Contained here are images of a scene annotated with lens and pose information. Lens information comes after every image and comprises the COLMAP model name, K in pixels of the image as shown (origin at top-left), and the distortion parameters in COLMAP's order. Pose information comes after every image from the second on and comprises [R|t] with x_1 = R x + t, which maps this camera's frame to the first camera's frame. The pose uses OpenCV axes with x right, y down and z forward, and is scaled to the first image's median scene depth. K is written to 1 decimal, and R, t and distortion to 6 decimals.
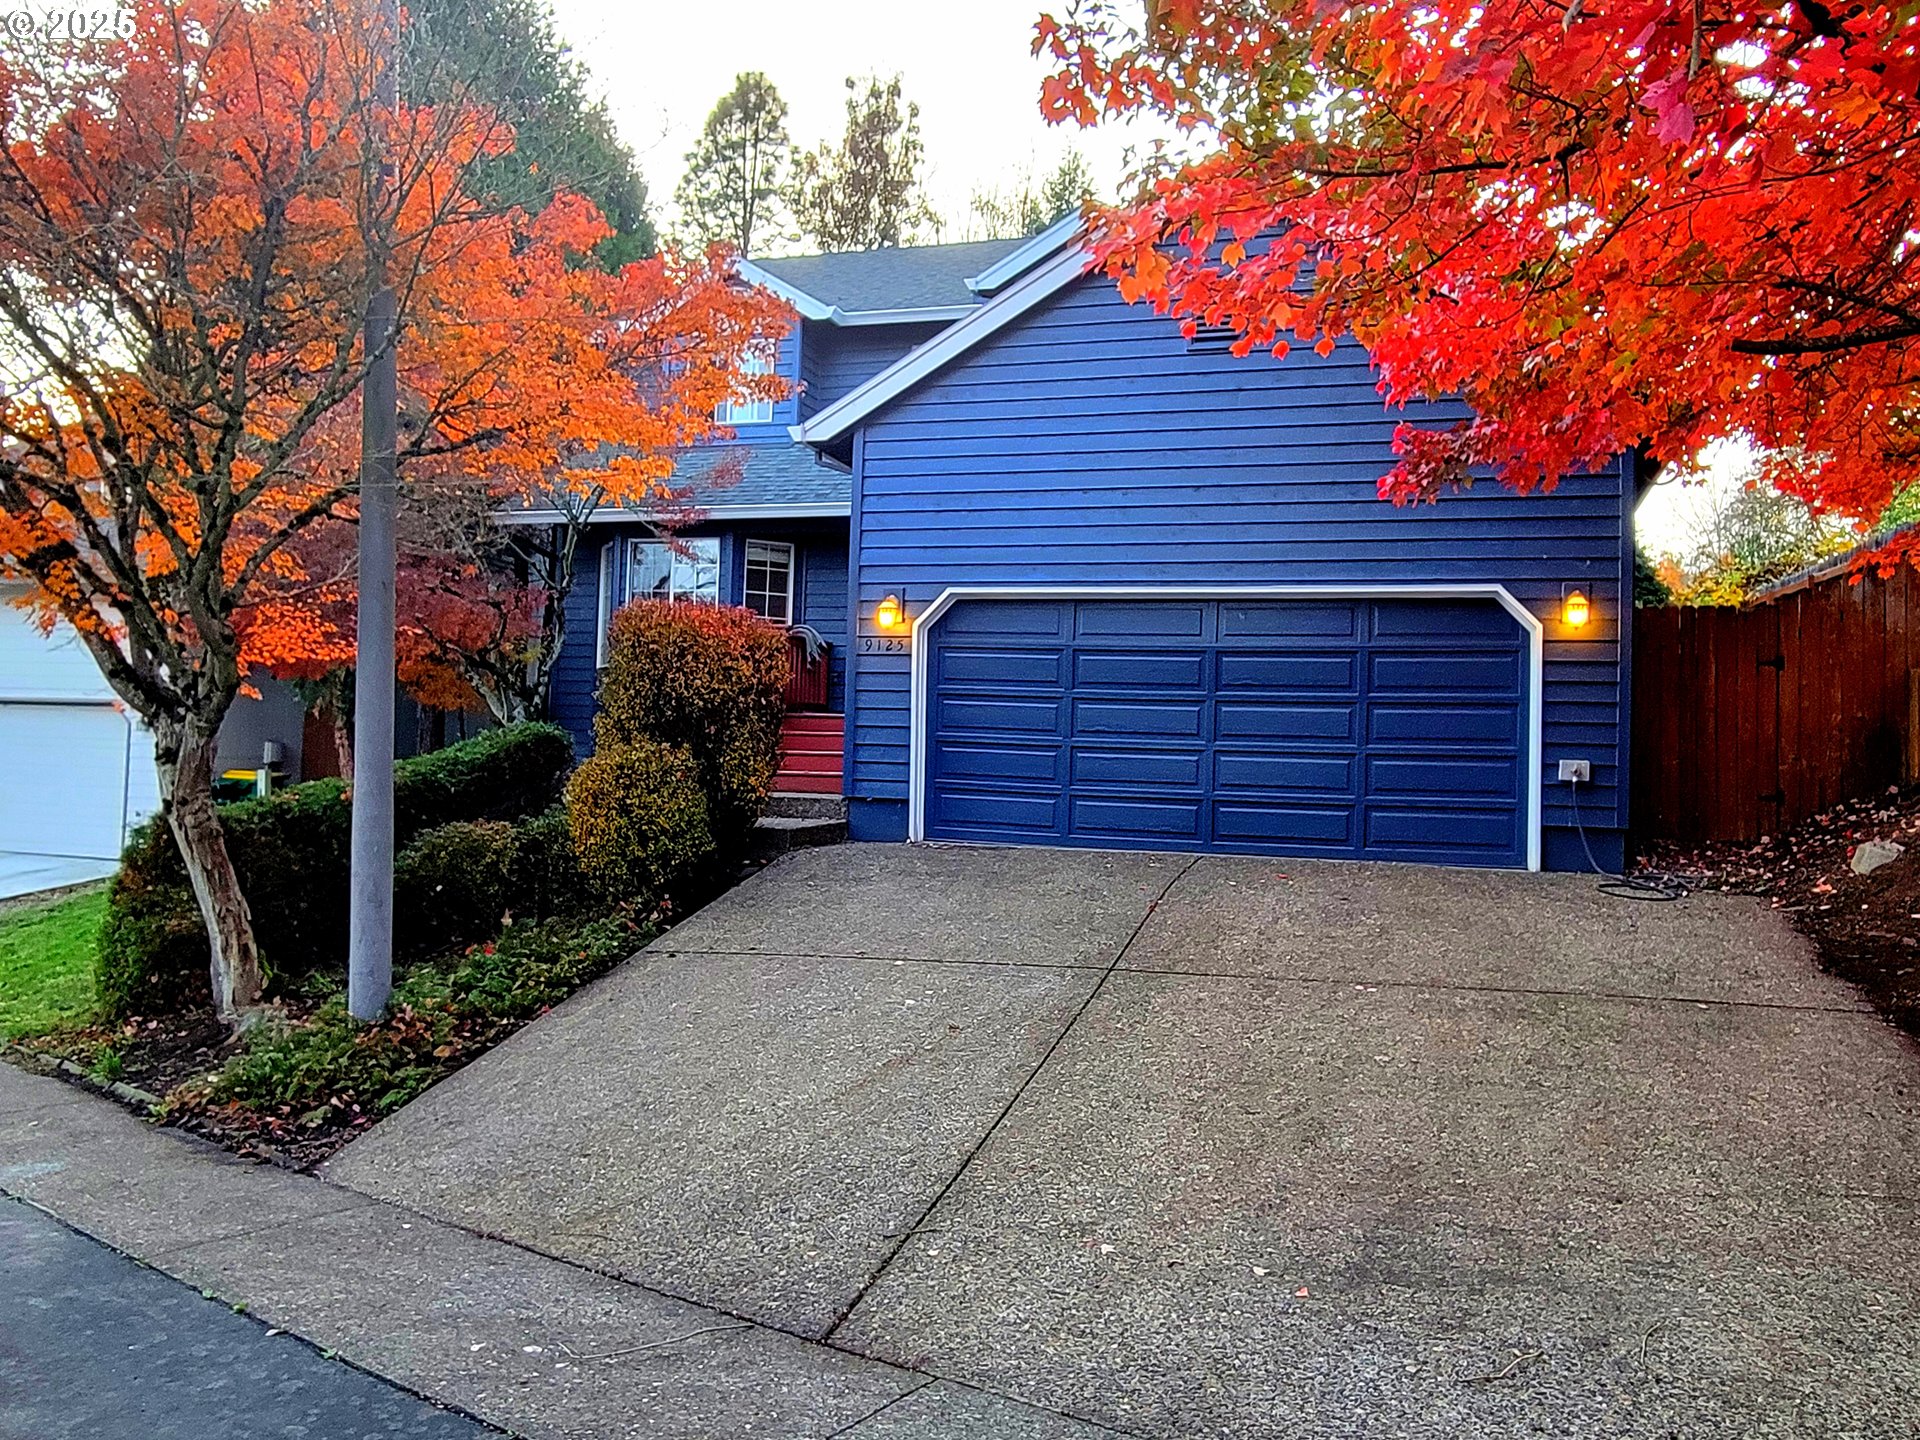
lens RADIAL K [[1414.4, 0, 960.0], [0, 1414.4, 720.0], [0, 0, 1]] dist [0.002440, -0.002837]
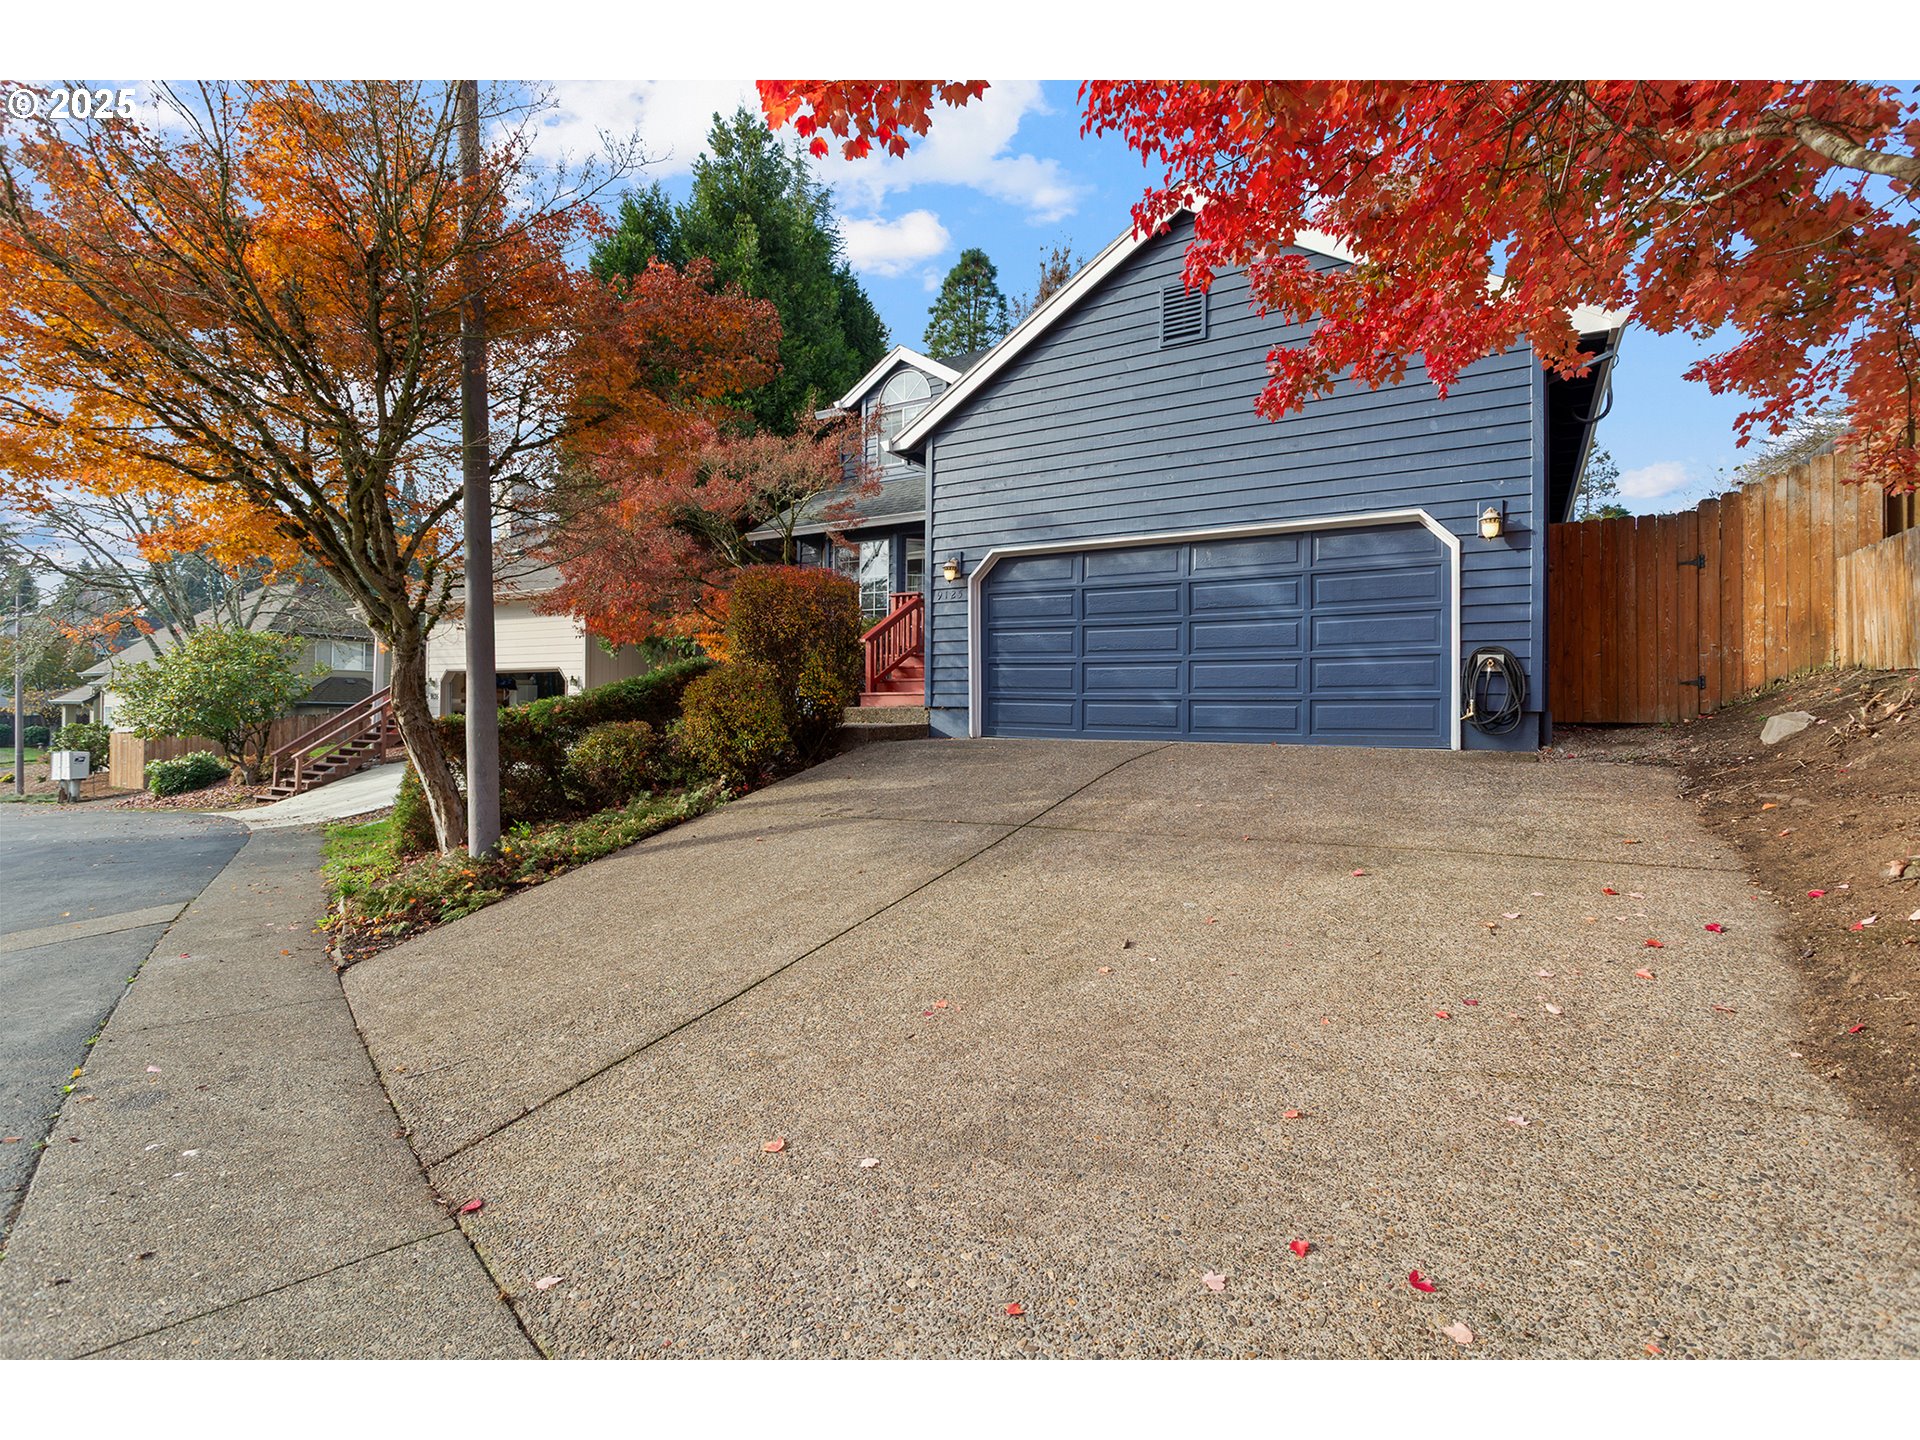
lens RADIAL K [[899.8, 0, 939.8], [0, 899.8, 711.1], [0, 0, 1]] dist [0.005358, 0.000705]
pose [[0.974451, -0.022316, -0.223490, 0.149906], [0.030415, 0.998997, 0.032864, 0.035444], [0.222533, -0.038822, 0.974152, 0.164602]]
